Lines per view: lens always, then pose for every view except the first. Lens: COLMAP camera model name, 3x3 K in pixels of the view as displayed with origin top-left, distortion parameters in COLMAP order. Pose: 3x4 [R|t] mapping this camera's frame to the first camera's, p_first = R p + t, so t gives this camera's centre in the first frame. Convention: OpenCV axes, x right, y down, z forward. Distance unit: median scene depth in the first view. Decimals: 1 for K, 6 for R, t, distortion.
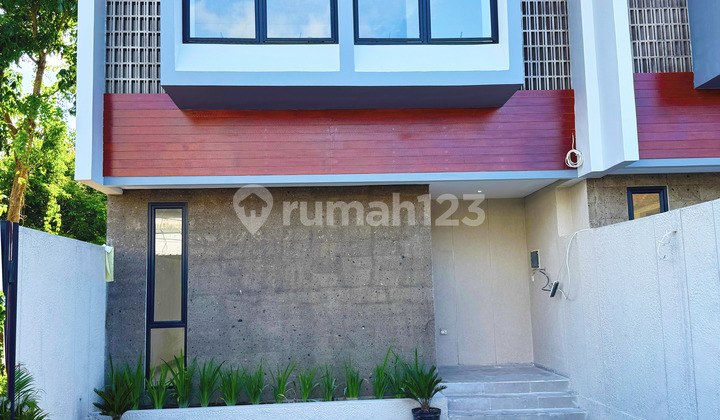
lens RADIAL K [[660.2, 0, 352.3], [0, 660.2, 227.6], [0, 0, 1]] dist [0.062242, -0.019696]
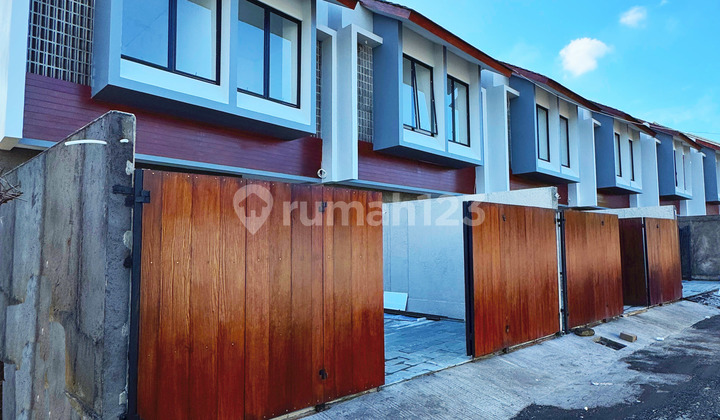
lens RADIAL K [[419.3, 0, 385.1], [0, 419.3, 219.5], [0, 0, 1]] dist [-0.016490, -0.000619]
pose [[0.711129, 0.061224, 0.700390, -0.388284], [-0.089787, 0.995953, 0.004103, 0.013440], [-0.697304, -0.065804, 0.713748, -0.051678]]
